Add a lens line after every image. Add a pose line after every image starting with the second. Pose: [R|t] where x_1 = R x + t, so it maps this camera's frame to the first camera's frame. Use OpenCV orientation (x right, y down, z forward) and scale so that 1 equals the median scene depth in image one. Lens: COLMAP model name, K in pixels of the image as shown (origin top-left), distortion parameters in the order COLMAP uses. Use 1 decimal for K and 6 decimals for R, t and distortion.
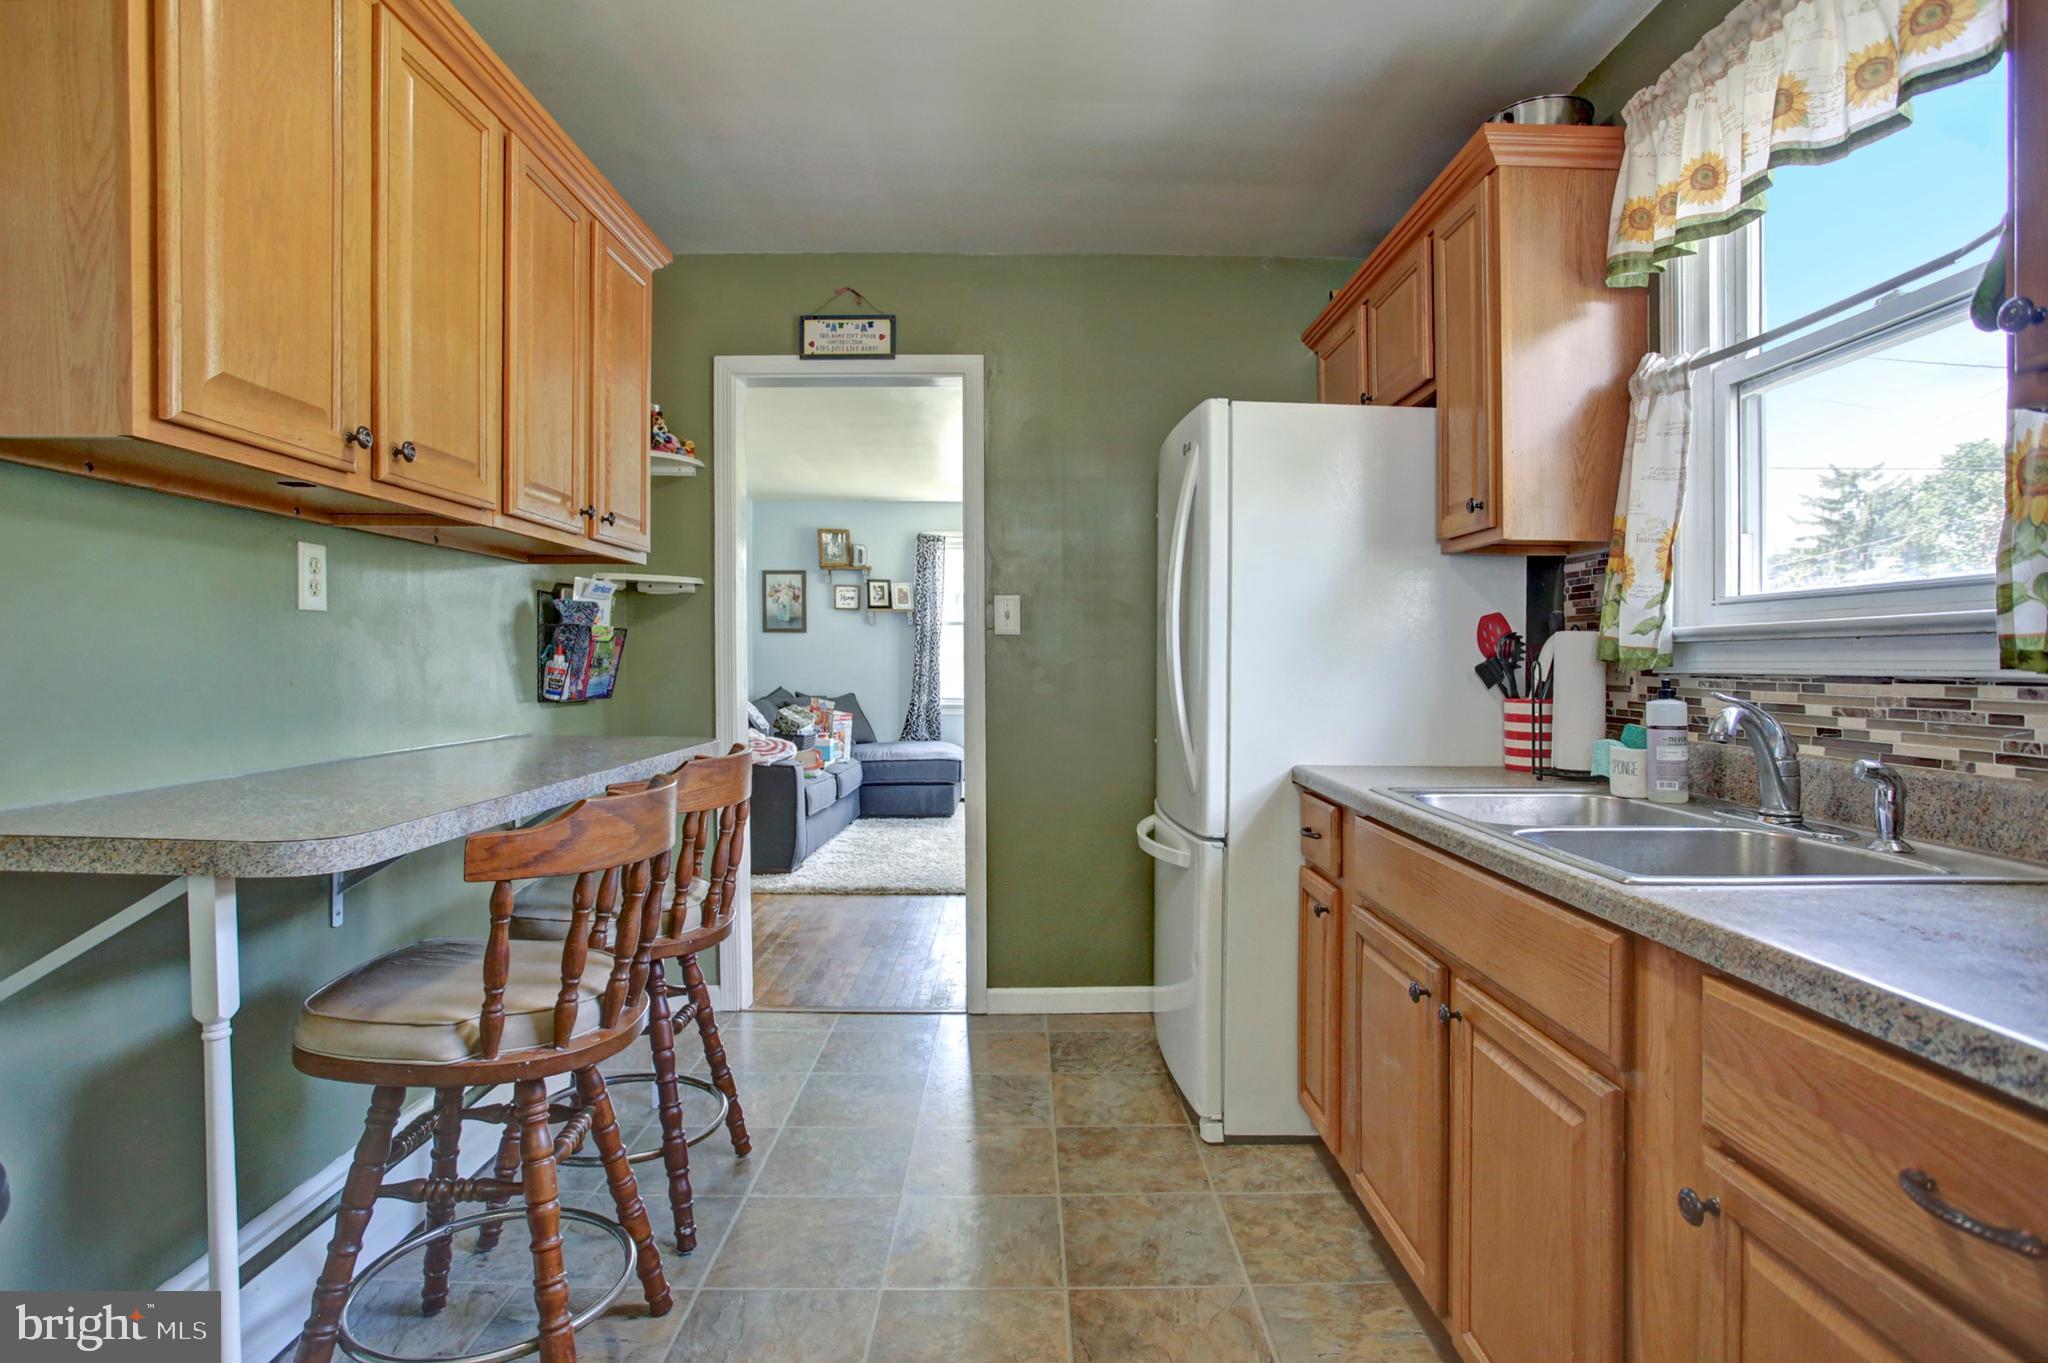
lens RADIAL K [[1030.2, 0, 1012.7], [0, 1030.2, 686.5], [0, 0, 1]] dist [-0.069120, 0.027758]
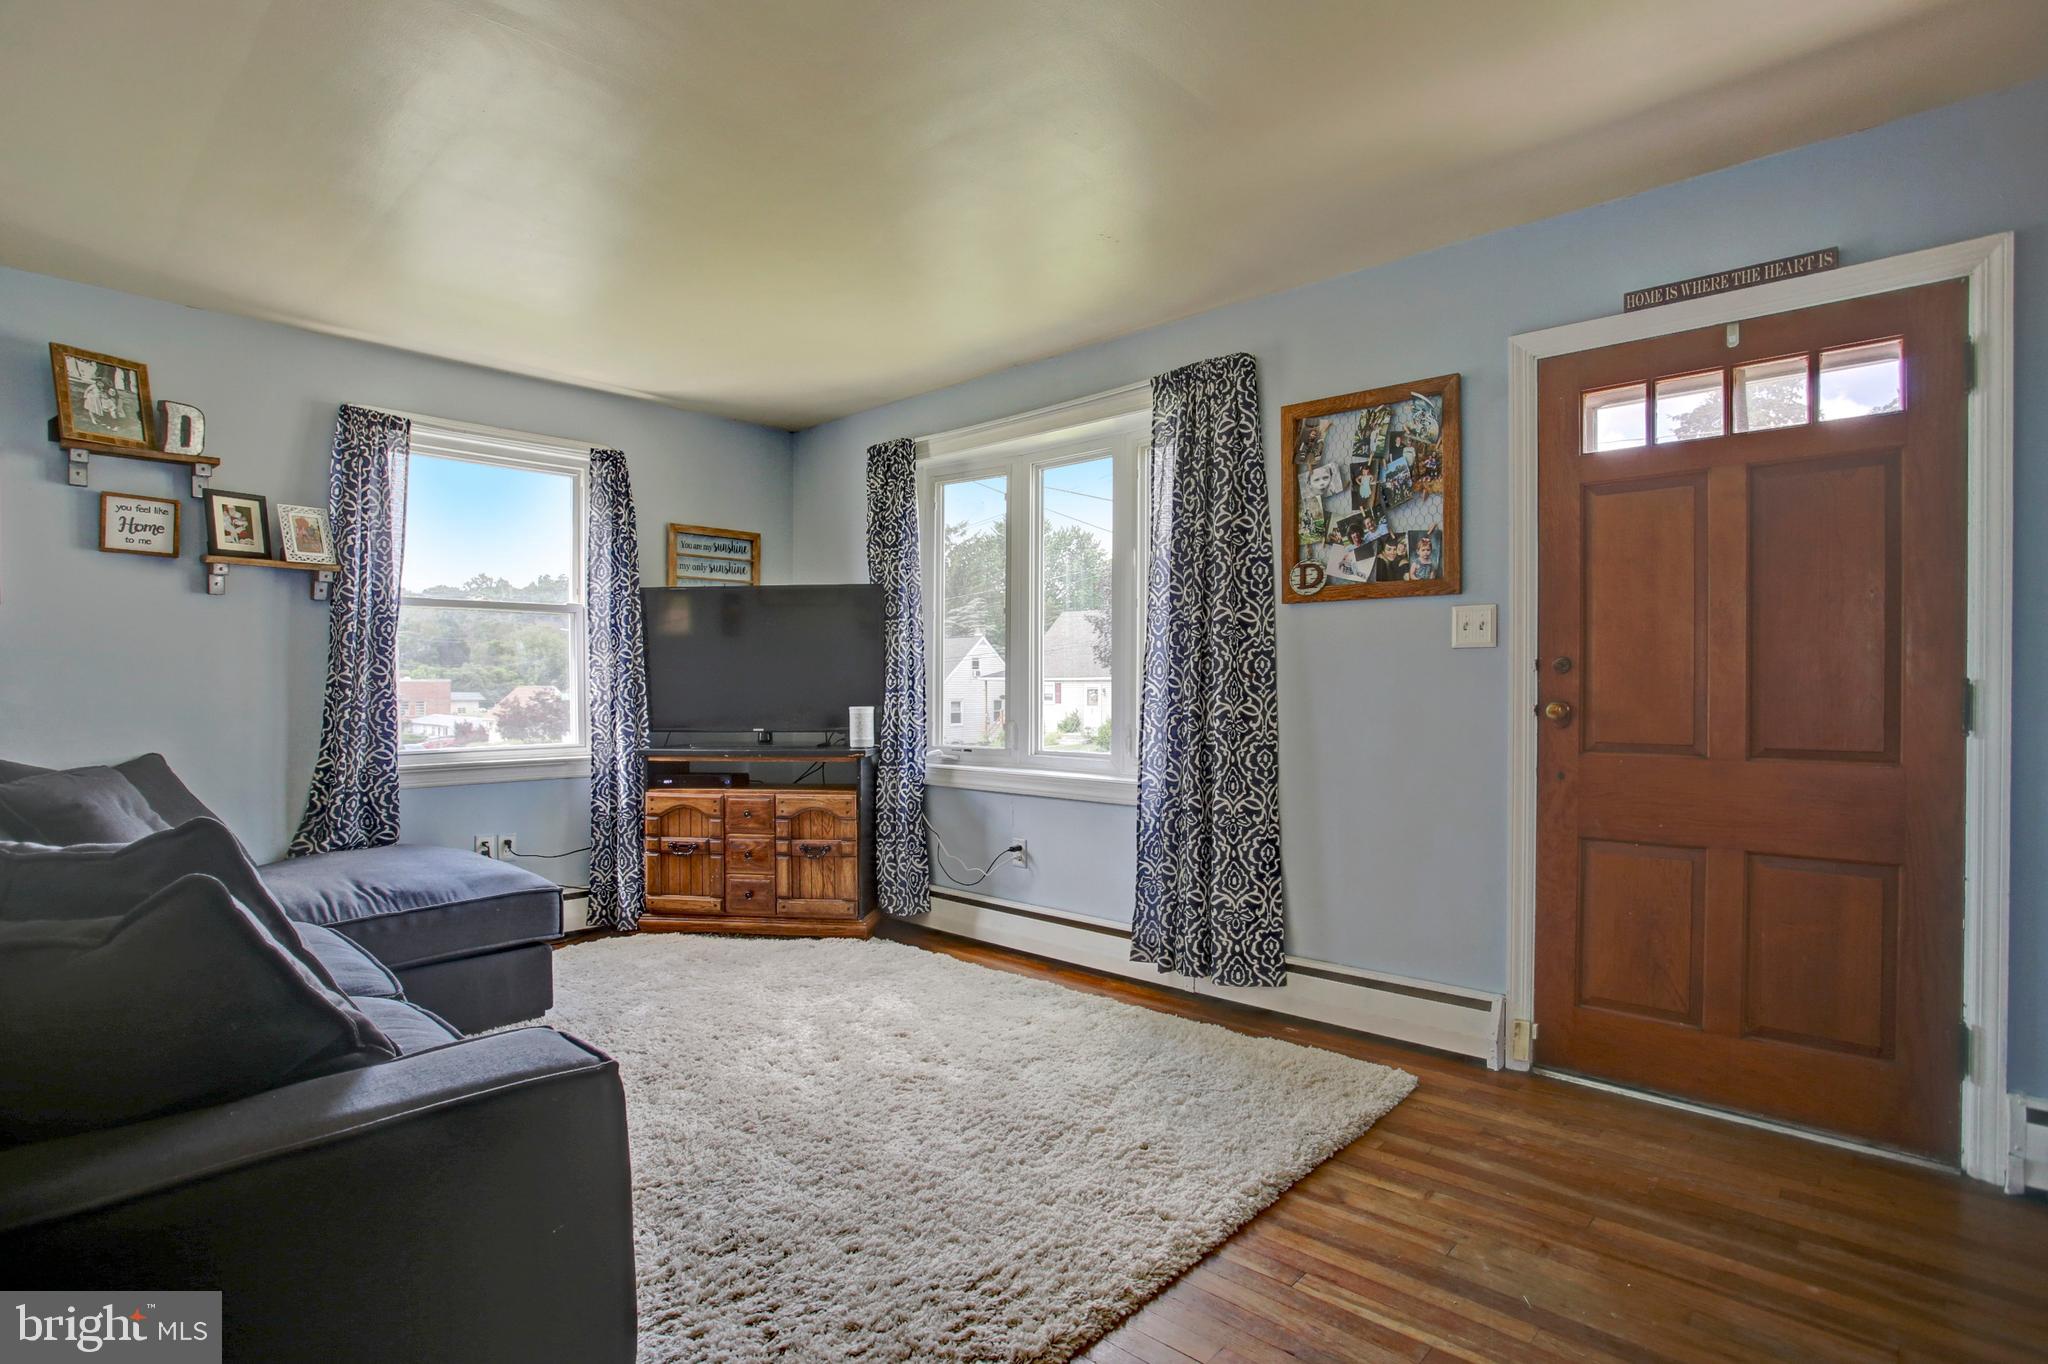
lens RADIAL K [[1029.9, 0, 1067.0], [0, 1029.9, 677.7], [0, 0, 1]] dist [-0.102253, 0.045811]
pose [[0.669175, -0.000471, 0.743105, -0.826201], [0.020480, 0.999632, -0.017809, -0.041262], [-0.742823, 0.027135, 0.668938, 1.861719]]
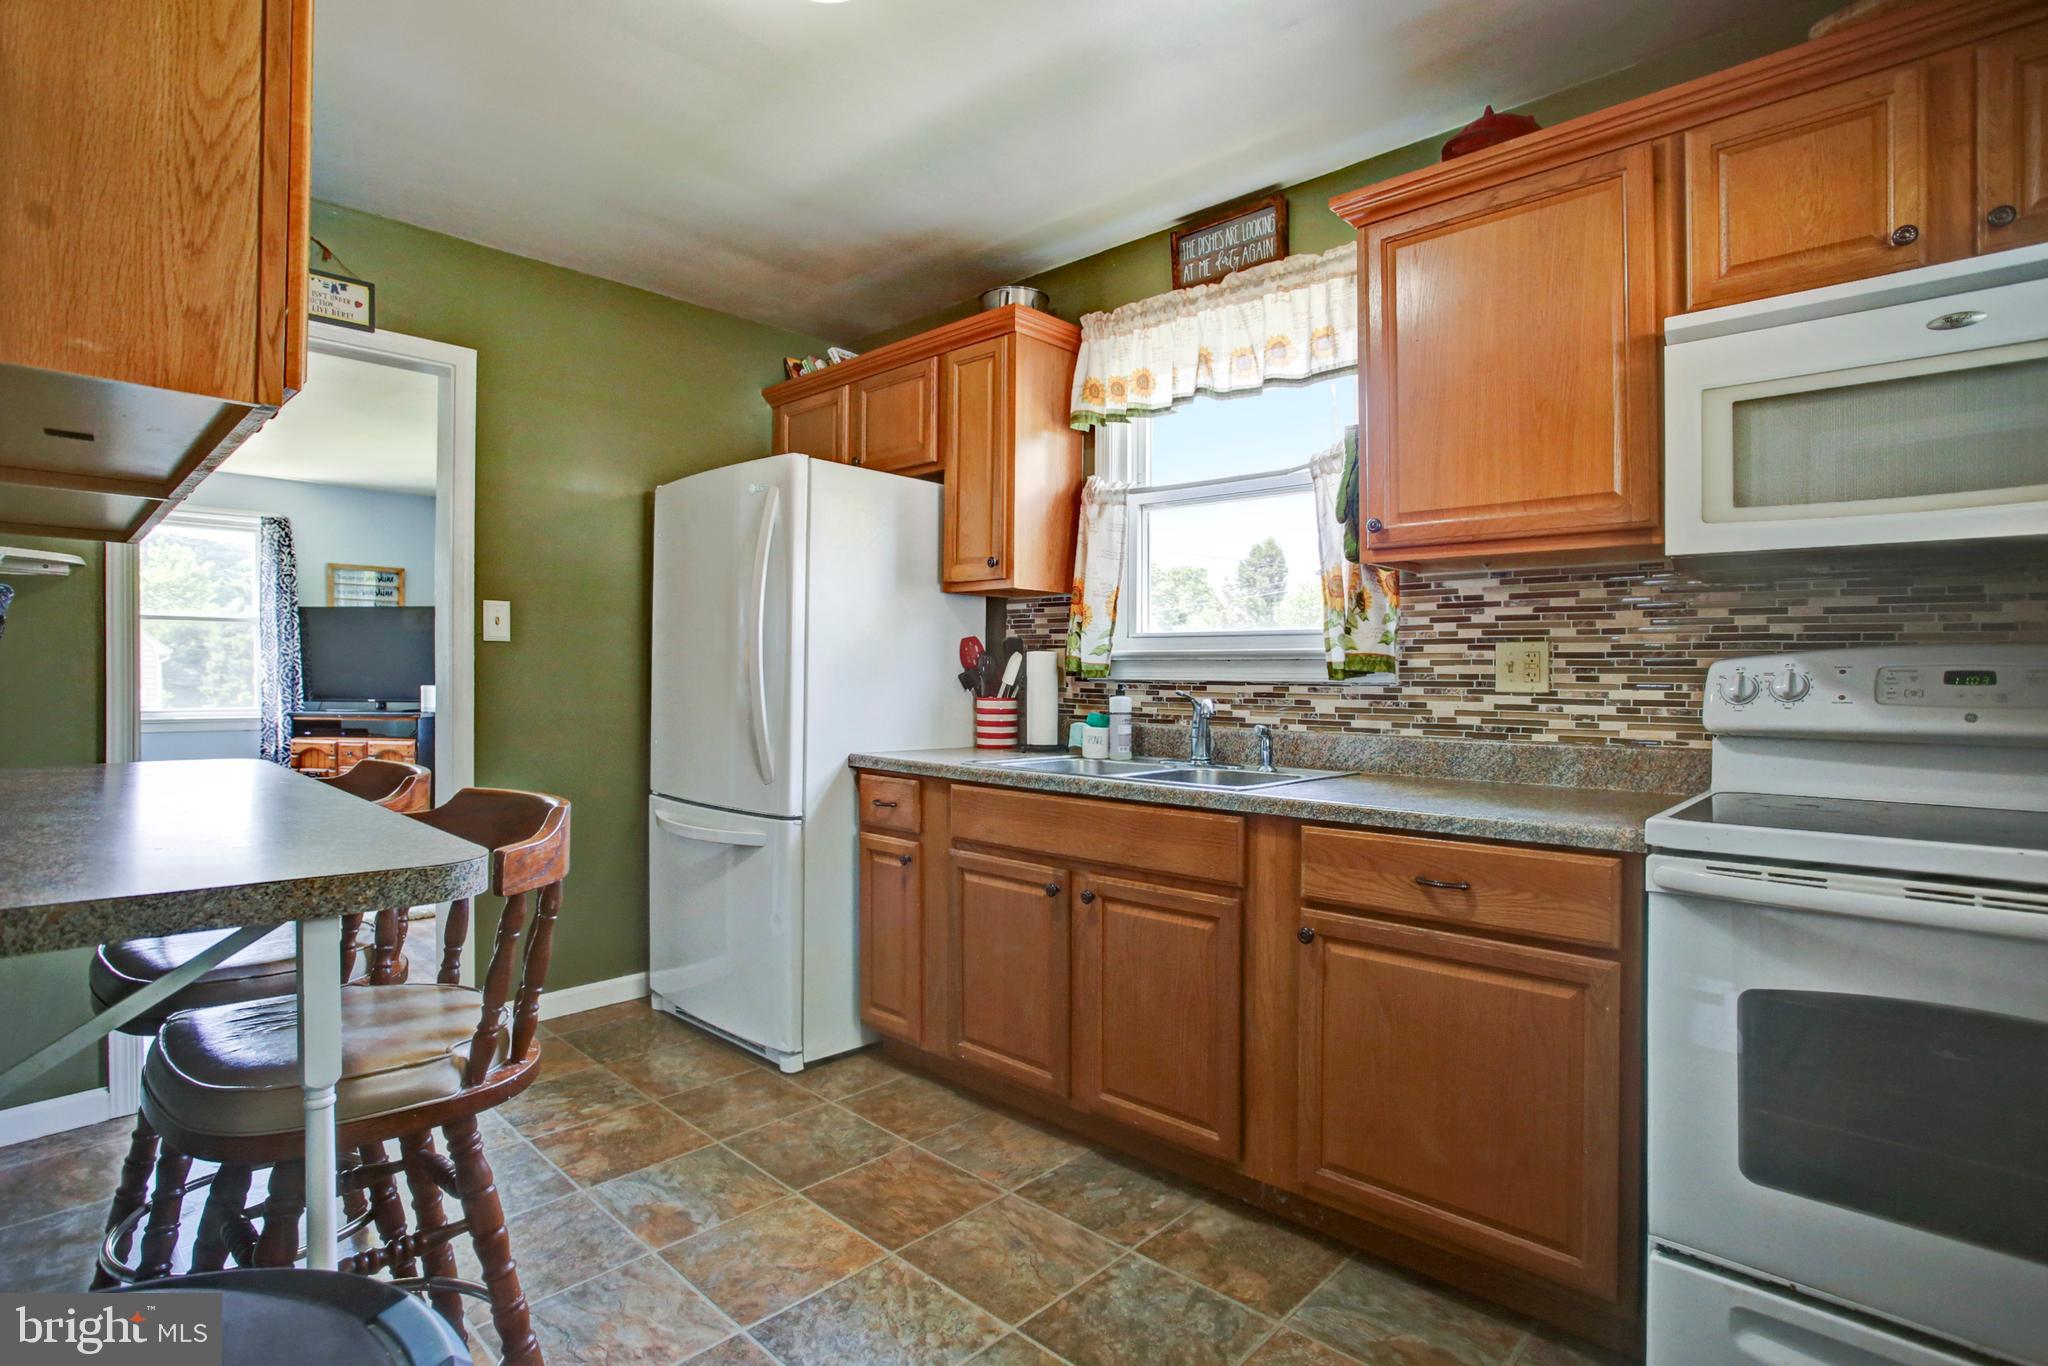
lens RADIAL K [[1030.2, 0, 1012.7], [0, 1030.2, 688.0], [0, 0, 1]] dist [-0.069120, 0.027758]
pose [[0.694833, -0.008205, 0.719125, -0.557166], [0.010732, 0.999942, 0.001039, -0.003021], [-0.719091, 0.006996, 0.694880, -0.024113]]
